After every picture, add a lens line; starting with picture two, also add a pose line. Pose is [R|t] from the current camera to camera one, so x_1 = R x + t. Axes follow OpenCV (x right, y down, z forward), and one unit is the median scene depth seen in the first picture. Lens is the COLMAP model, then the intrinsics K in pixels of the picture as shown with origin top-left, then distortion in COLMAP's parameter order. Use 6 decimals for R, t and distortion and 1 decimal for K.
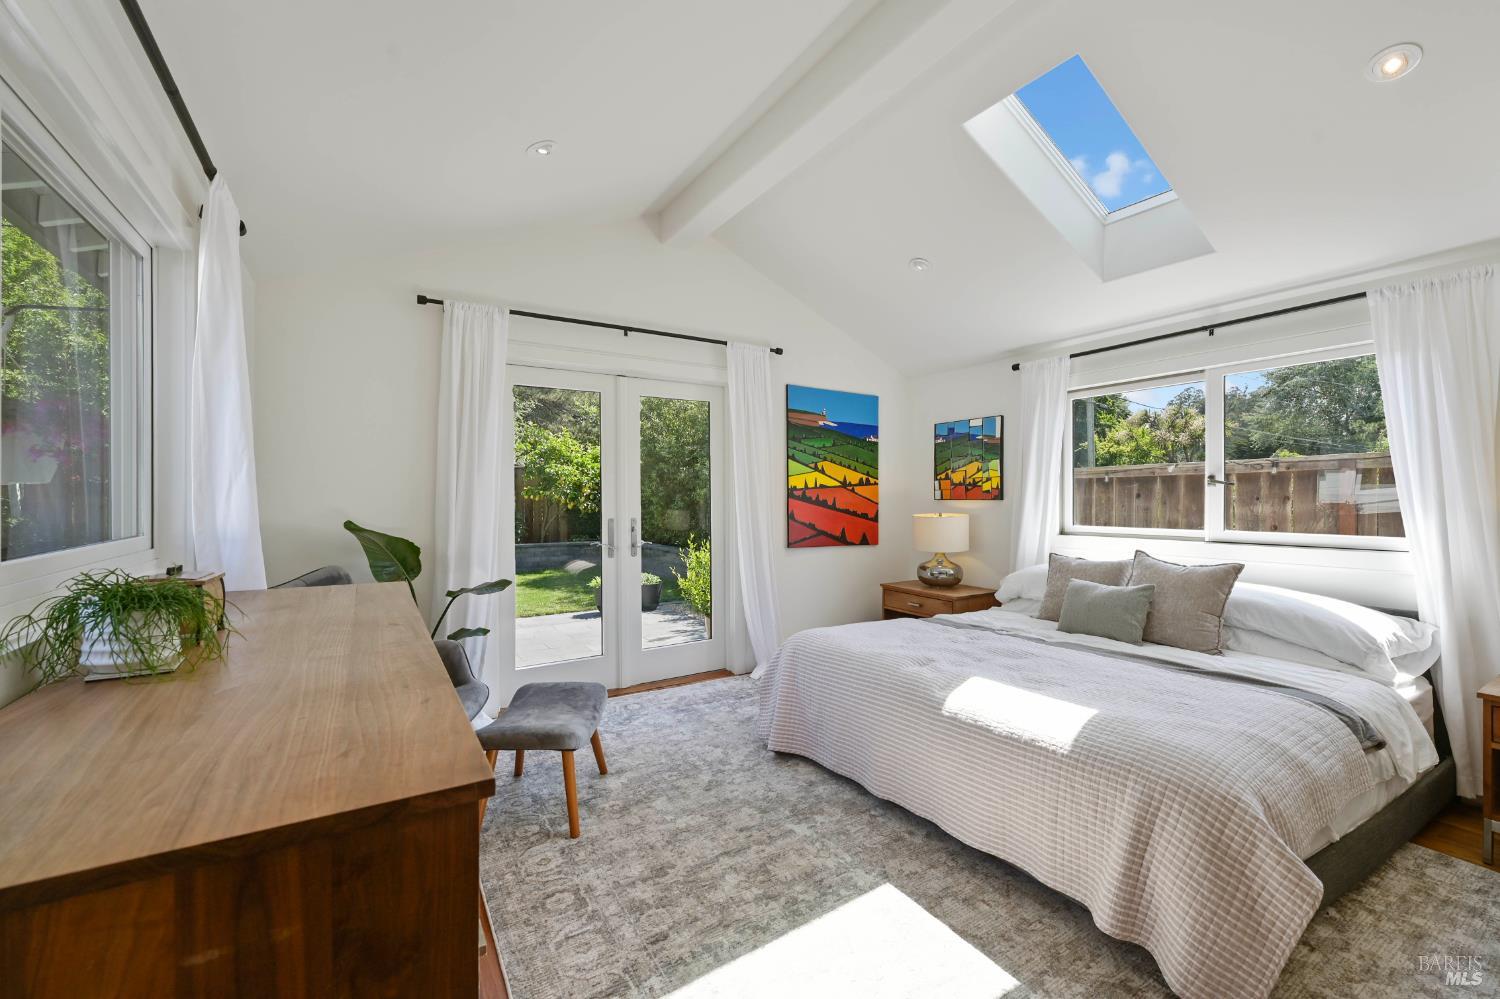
lens RADIAL K [[591.4, 0, 744.4], [0, 591.4, 497.5], [0, 0, 1]] dist [0.004727, 0.000408]
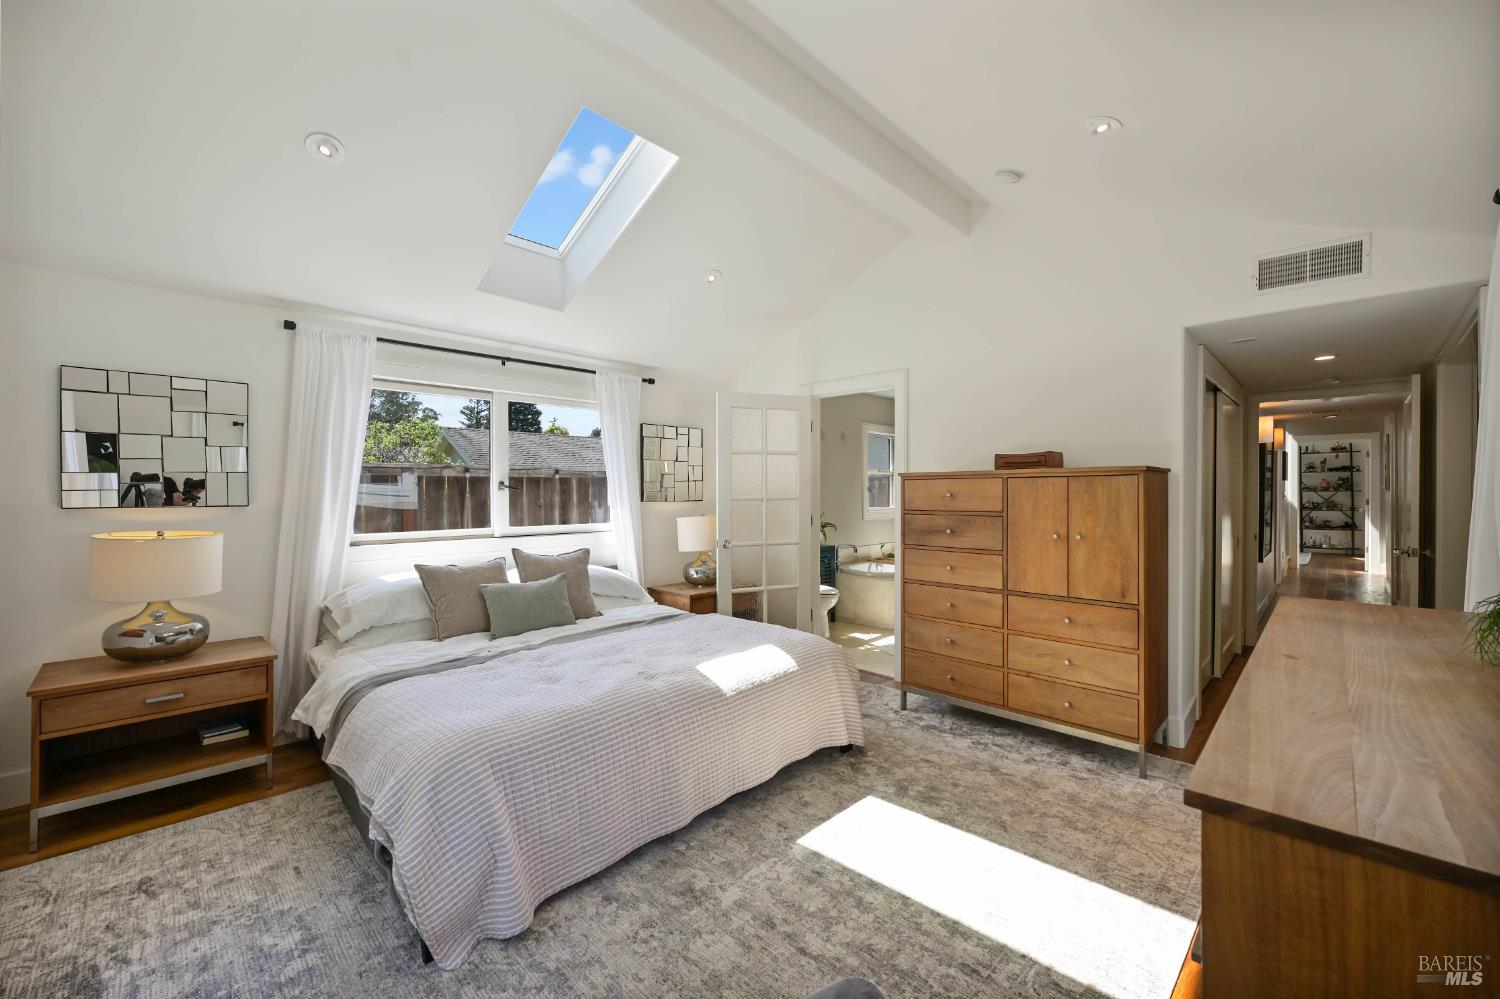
lens RADIAL K [[591.4, 0, 759.0], [0, 591.4, 491.0], [0, 0, 1]] dist [0.004727, 0.000408]
pose [[-0.223902, 0.004806, 0.974600, -0.360080], [0.000742, 0.999988, -0.004760, -0.008942], [-0.974611, -0.000342, -0.223903, 0.553452]]
